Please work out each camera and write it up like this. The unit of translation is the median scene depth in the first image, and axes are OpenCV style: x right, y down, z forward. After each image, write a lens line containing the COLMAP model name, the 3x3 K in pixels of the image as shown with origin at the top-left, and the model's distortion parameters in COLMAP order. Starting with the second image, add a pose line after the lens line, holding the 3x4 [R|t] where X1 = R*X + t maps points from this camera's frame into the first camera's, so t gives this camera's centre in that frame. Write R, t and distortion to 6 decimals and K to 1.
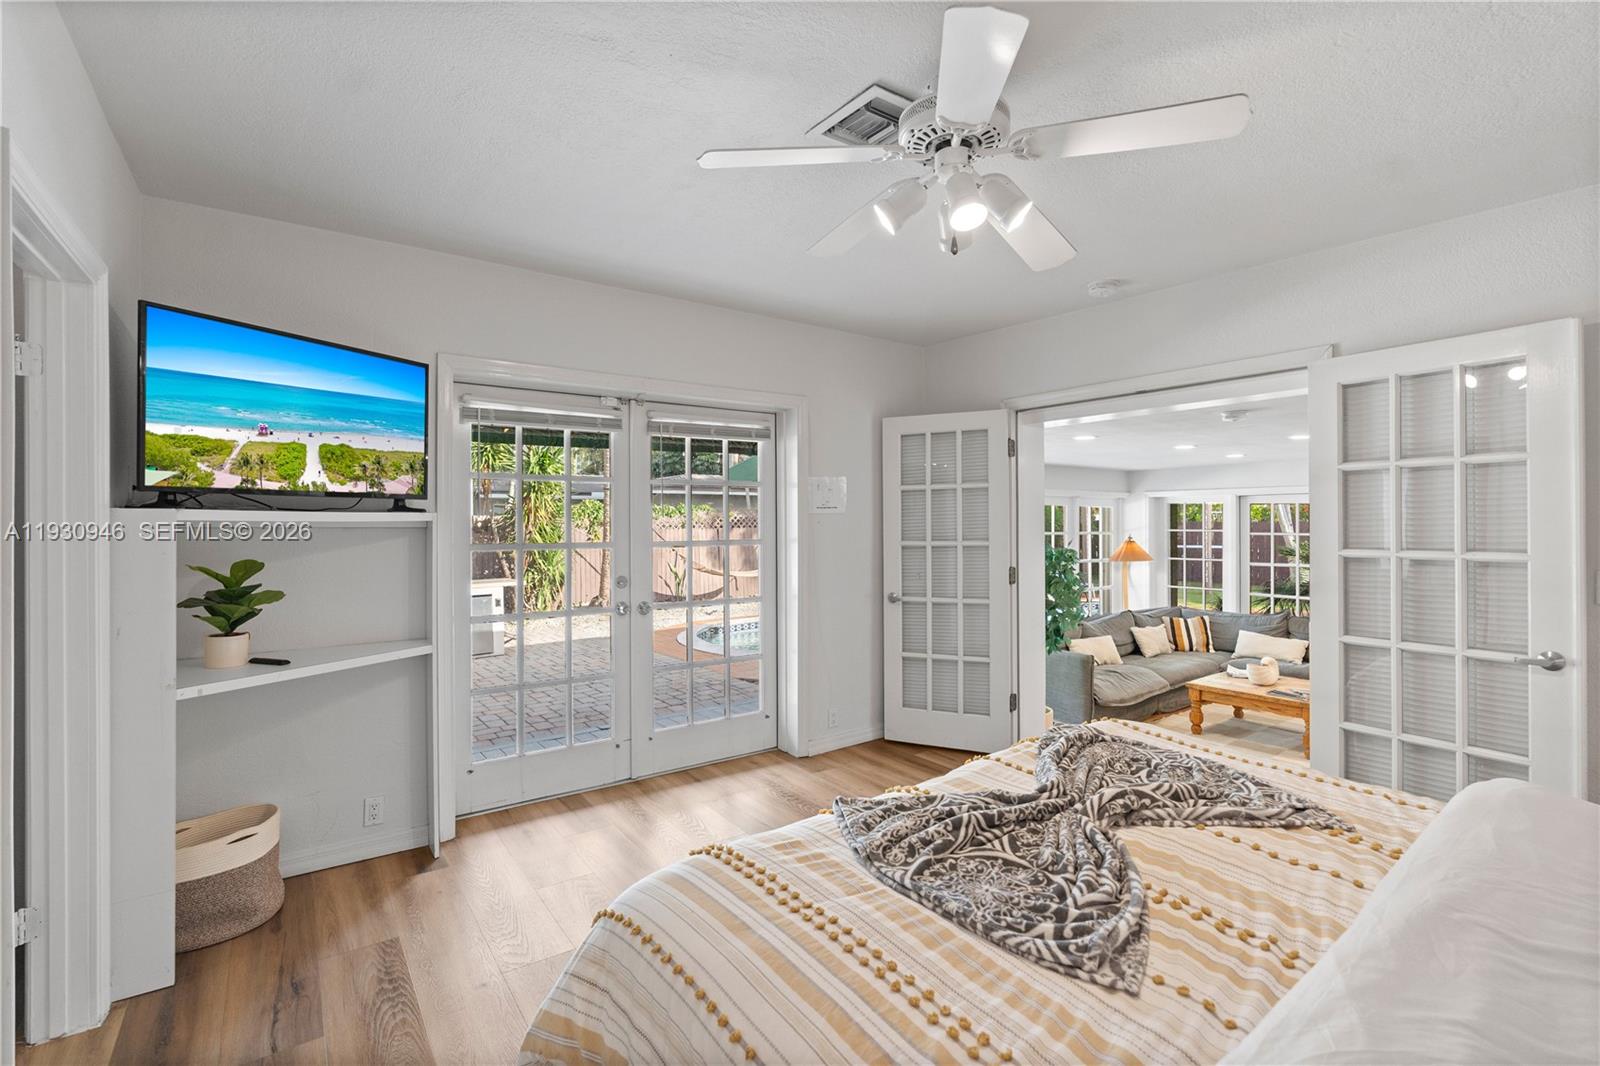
lens RADIAL K [[728.5, 0, 789.8], [0, 728.5, 526.7], [0, 0, 1]] dist [-0.009171, 0.002971]
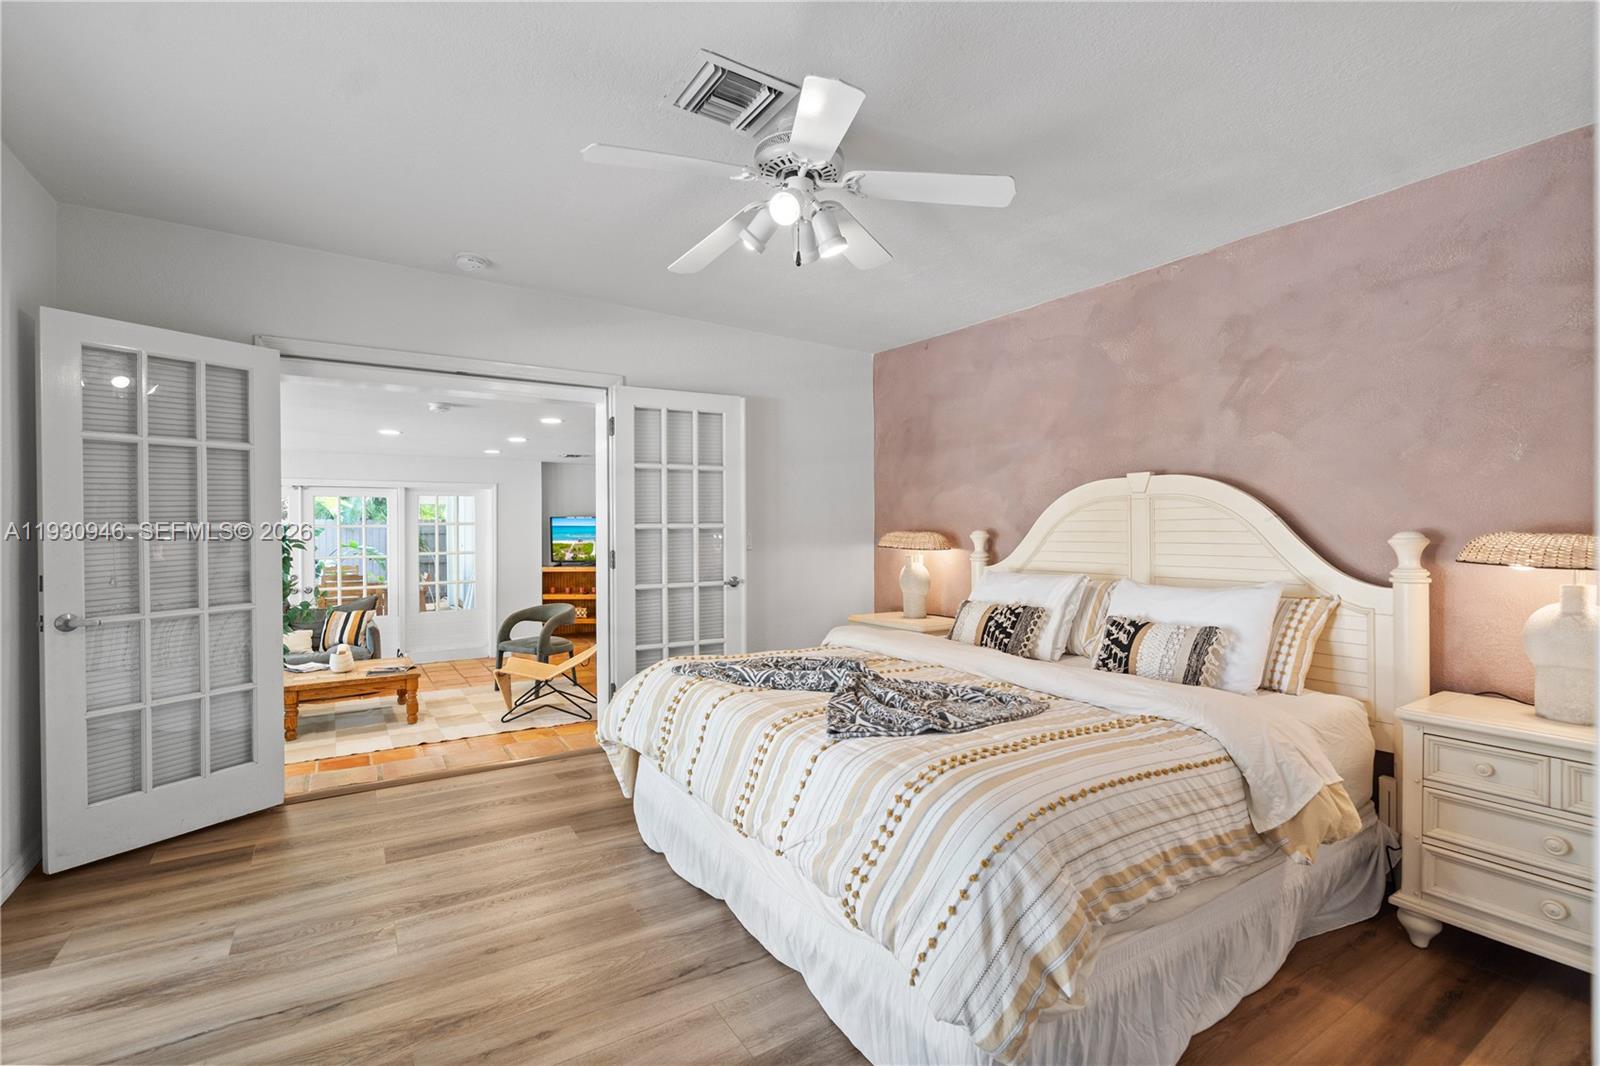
lens RADIAL K [[728.5, 0, 809.5], [0, 728.5, 530.6], [0, 0, 1]] dist [-0.009171, 0.002971]
pose [[0.033316, -0.005136, 0.999432, -0.647530], [0.005412, 0.999973, 0.004959, 0.039686], [-0.999430, 0.005244, 0.033343, 0.615017]]
